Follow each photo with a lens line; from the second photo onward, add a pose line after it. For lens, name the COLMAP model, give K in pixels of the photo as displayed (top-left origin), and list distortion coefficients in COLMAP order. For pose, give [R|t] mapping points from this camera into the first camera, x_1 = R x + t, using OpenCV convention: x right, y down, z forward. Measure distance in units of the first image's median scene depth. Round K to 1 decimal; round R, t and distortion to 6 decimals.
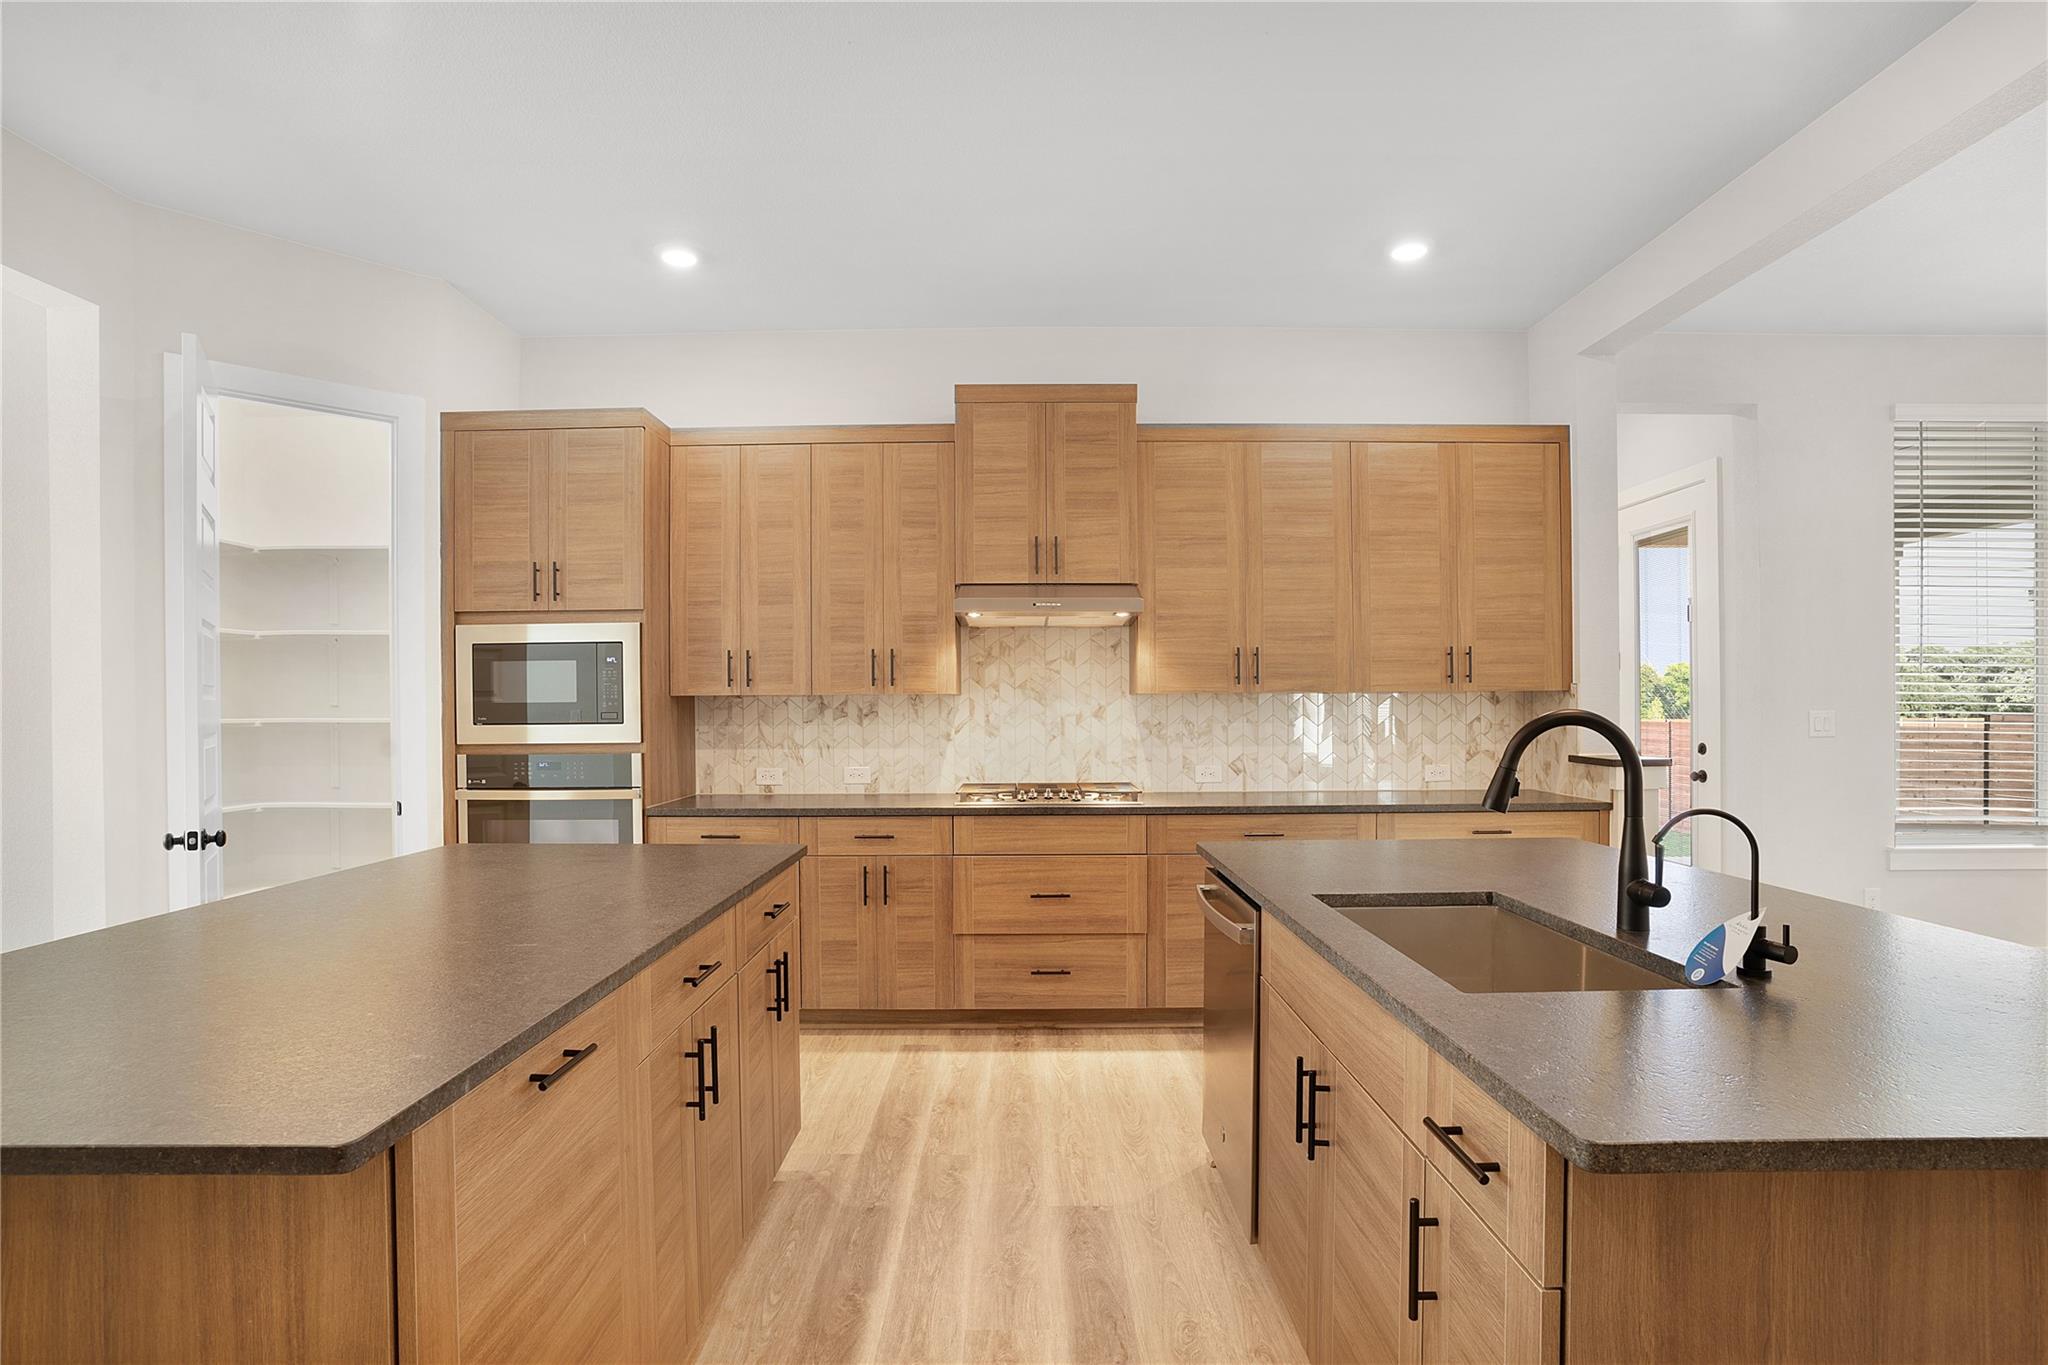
lens RADIAL K [[1062.2, 0, 1035.8], [0, 1062.2, 714.8], [0, 0, 1]] dist [-0.033645, 0.000057]
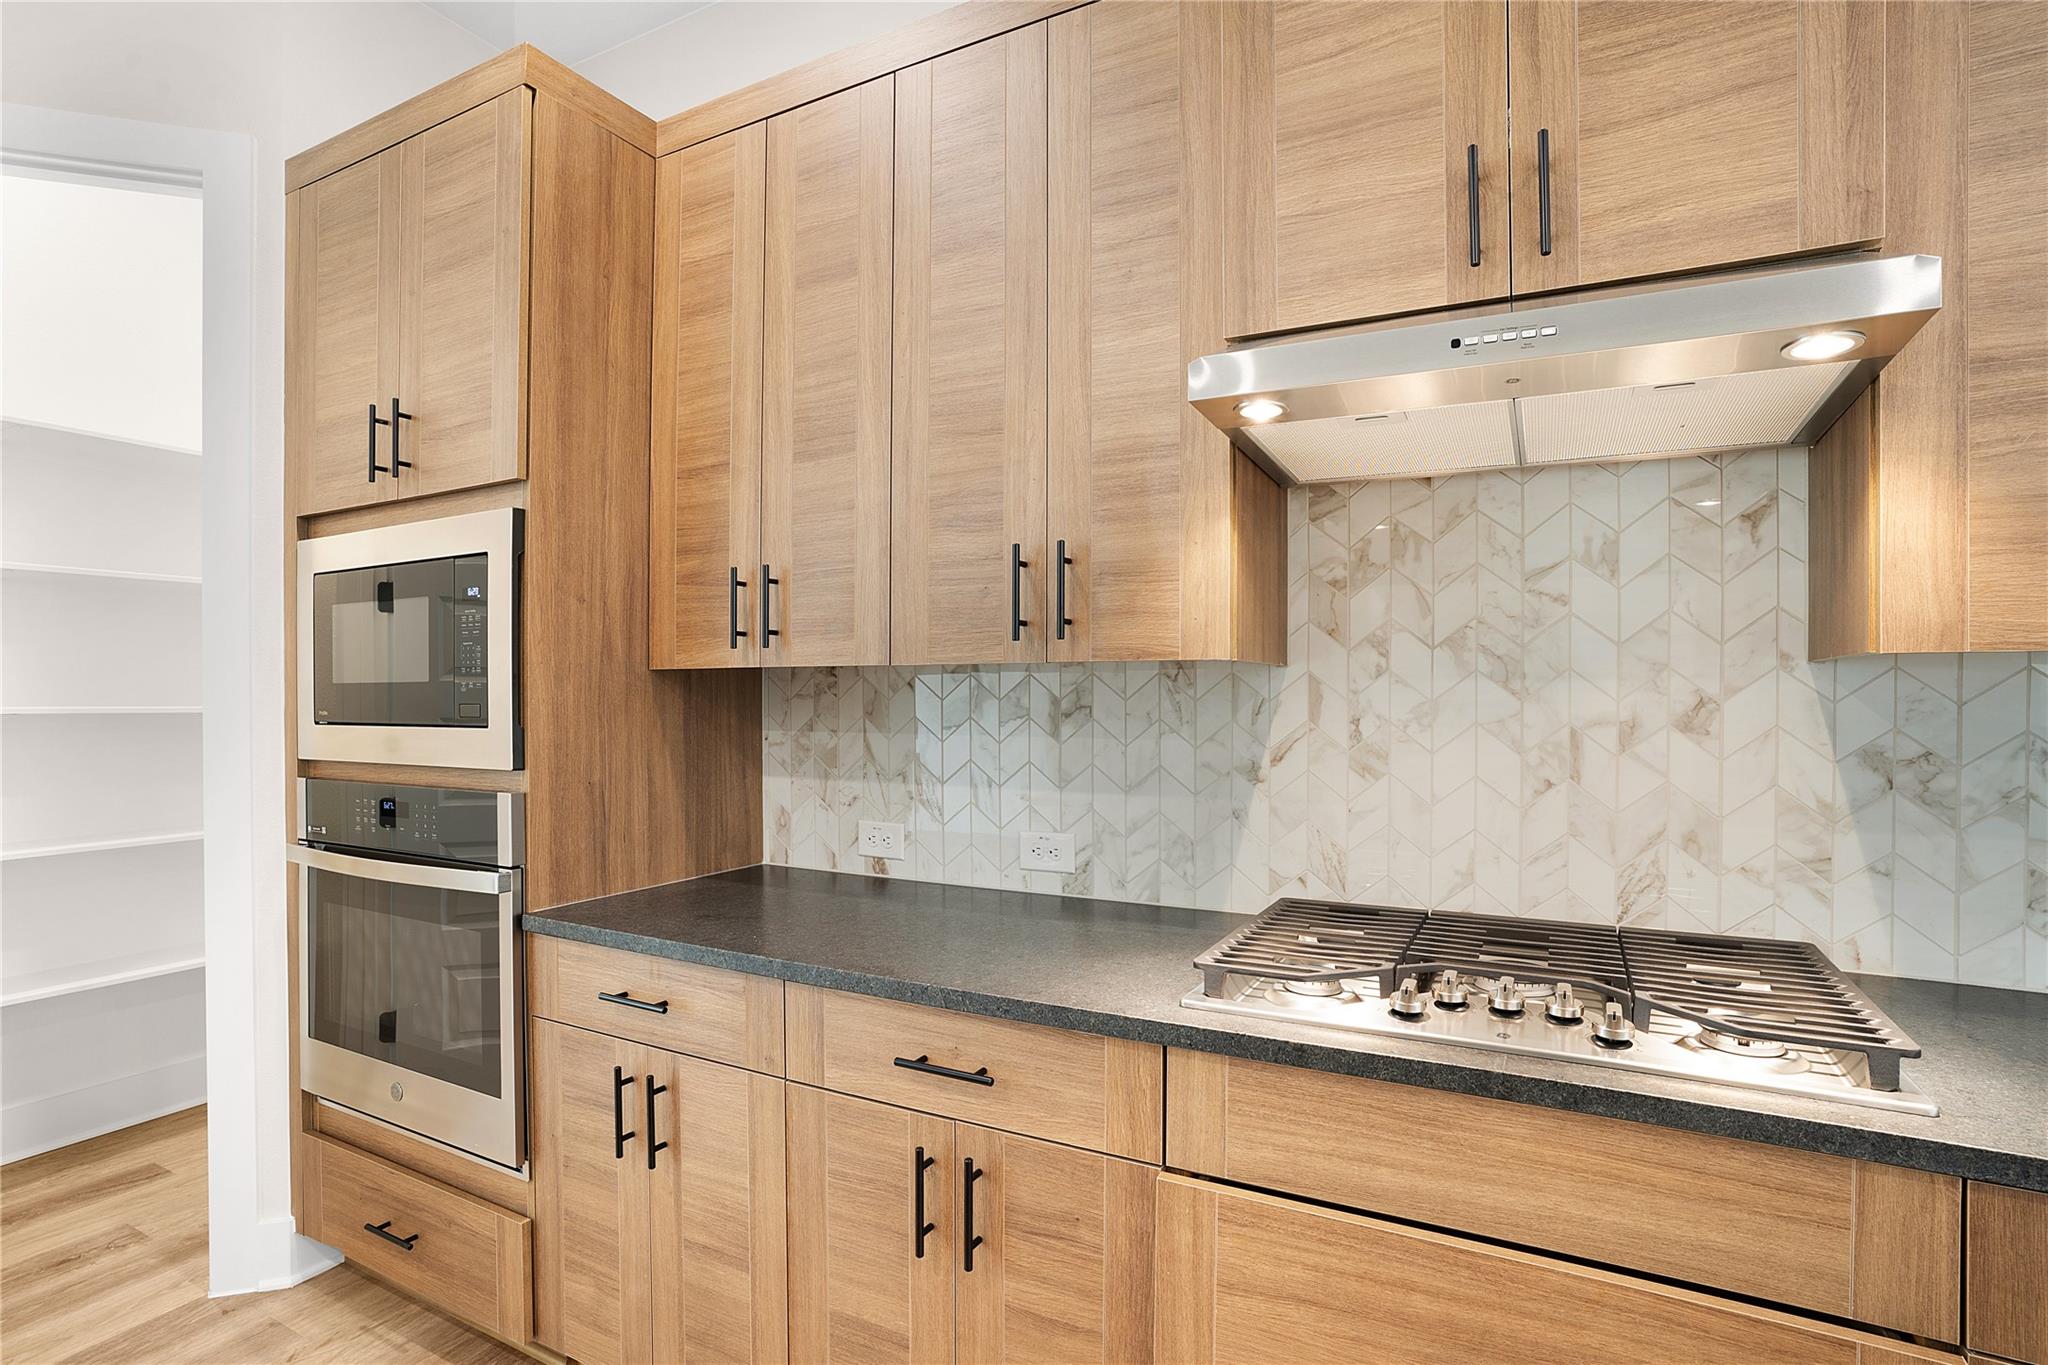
lens RADIAL K [[1022.7, 0, 1019.8], [0, 1022.7, 704.1], [0, 0, 1]] dist [-0.050120, 0.011788]
pose [[0.876220, 0.010981, -0.481786, 0.026580], [-0.010707, 0.999937, 0.003320, -0.005438], [0.481792, 0.002250, 0.876283, 0.672126]]
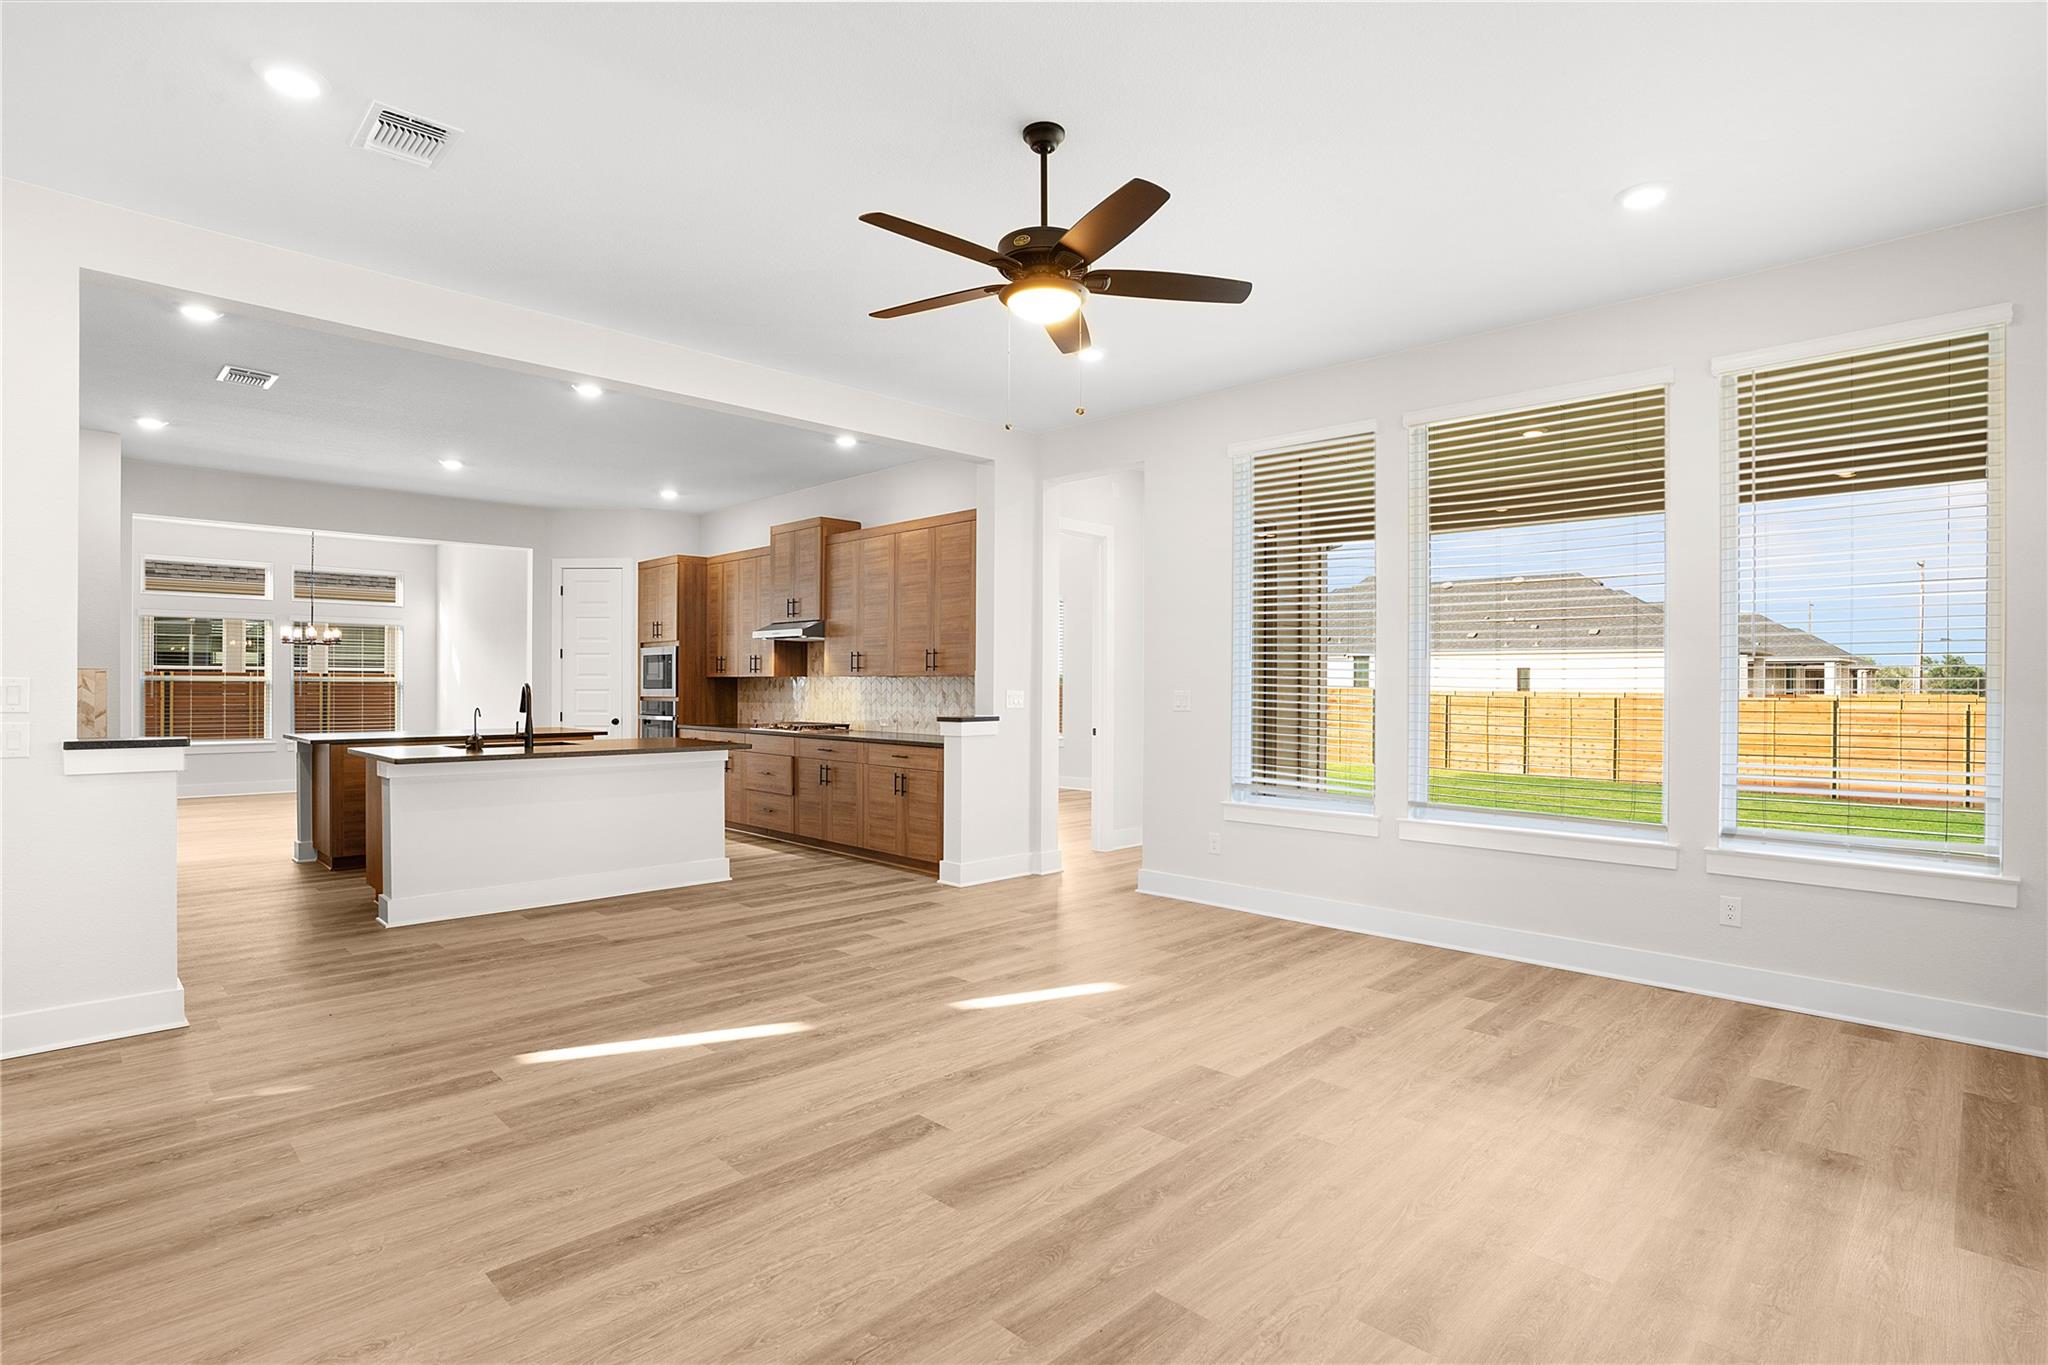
lens RADIAL K [[1013.3, 0, 1028.4], [0, 1013.3, 687.3], [0, 0, 1]] dist [-0.036694, 0.002743]
pose [[0.702978, 0.010400, -0.711136, 1.667515], [-0.012175, 0.999923, 0.002588, -0.009643], [0.711108, 0.006839, 0.703050, -0.025300]]
